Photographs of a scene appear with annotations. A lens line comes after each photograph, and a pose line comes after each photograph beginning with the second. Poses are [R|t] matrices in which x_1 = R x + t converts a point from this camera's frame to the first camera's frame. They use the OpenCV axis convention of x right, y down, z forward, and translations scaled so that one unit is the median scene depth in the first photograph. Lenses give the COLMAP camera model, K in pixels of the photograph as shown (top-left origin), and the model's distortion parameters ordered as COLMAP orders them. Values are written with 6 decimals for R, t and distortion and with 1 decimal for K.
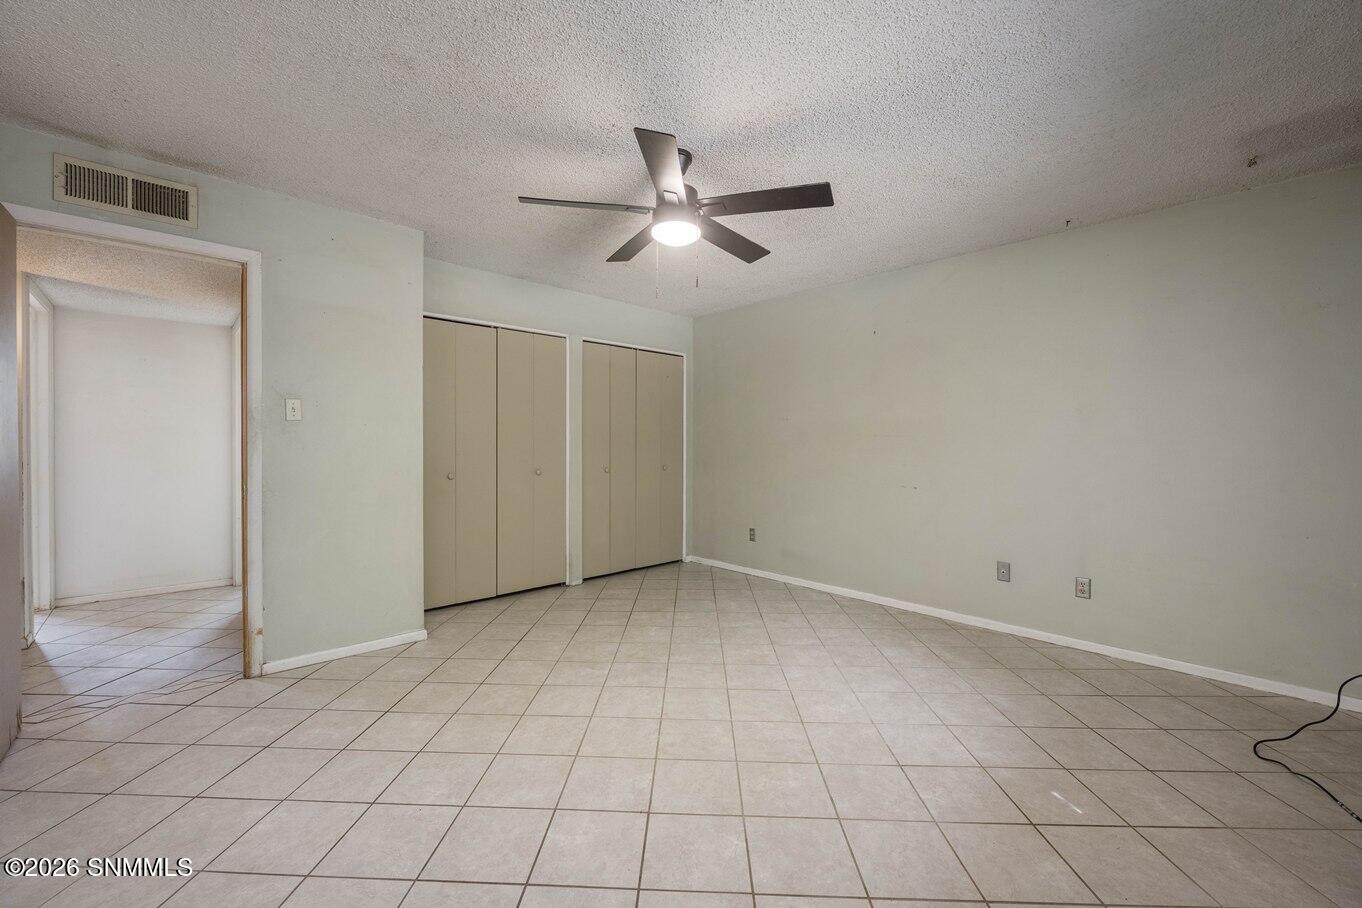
lens RADIAL K [[547.9, 0, 679.9], [0, 547.9, 456.5], [0, 0, 1]] dist [-0.001531, -0.001566]
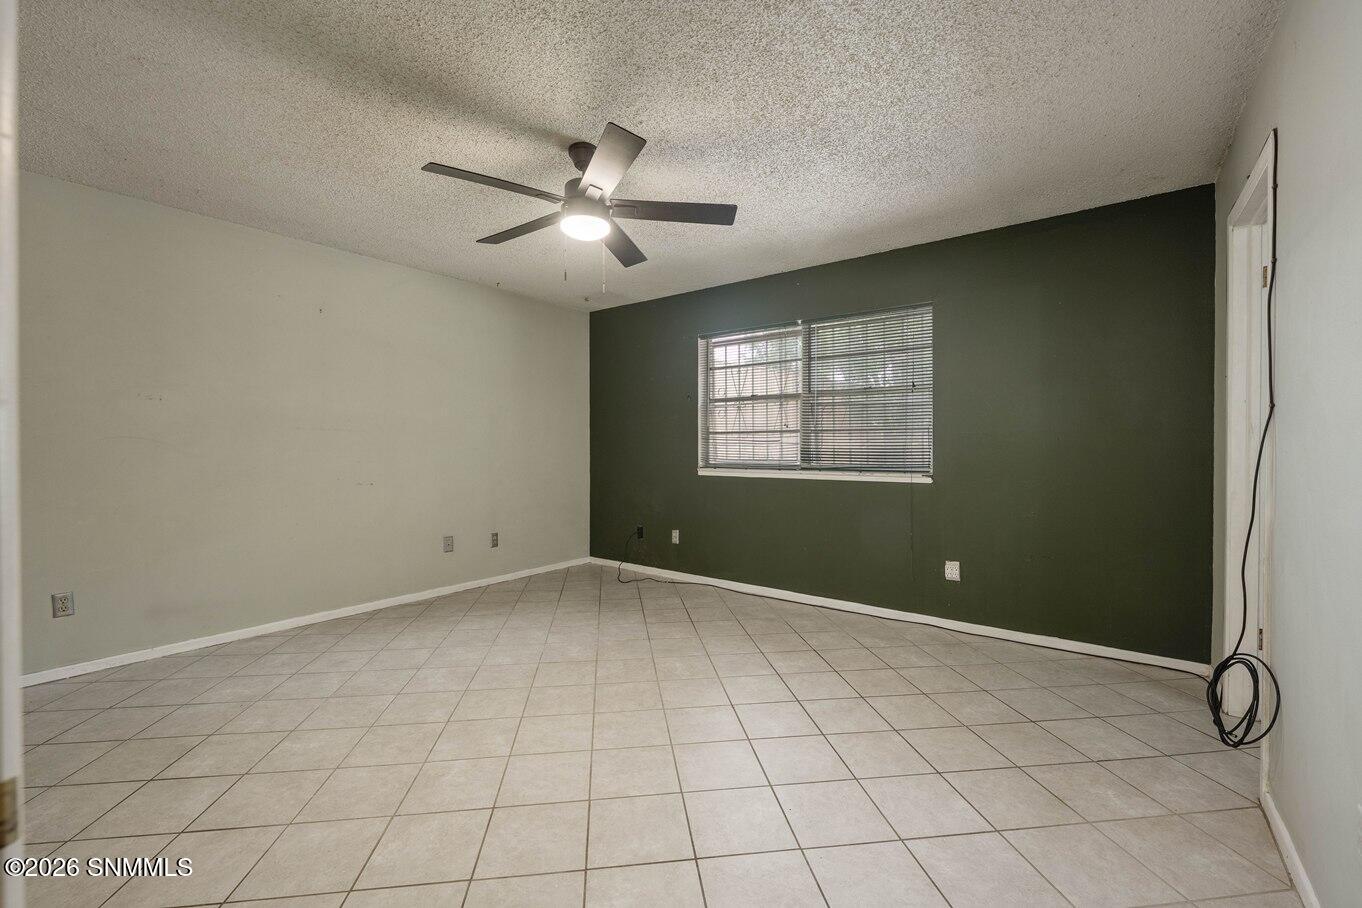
lens RADIAL K [[560.9, 0, 681.8], [0, 560.9, 446.8], [0, 0, 1]] dist [-0.007153, 0.000398]
pose [[-0.153437, -0.010211, 0.988106, -0.793679], [0.021449, 0.999677, 0.013662, -0.012320], [-0.987926, 0.023290, -0.153168, 0.739263]]
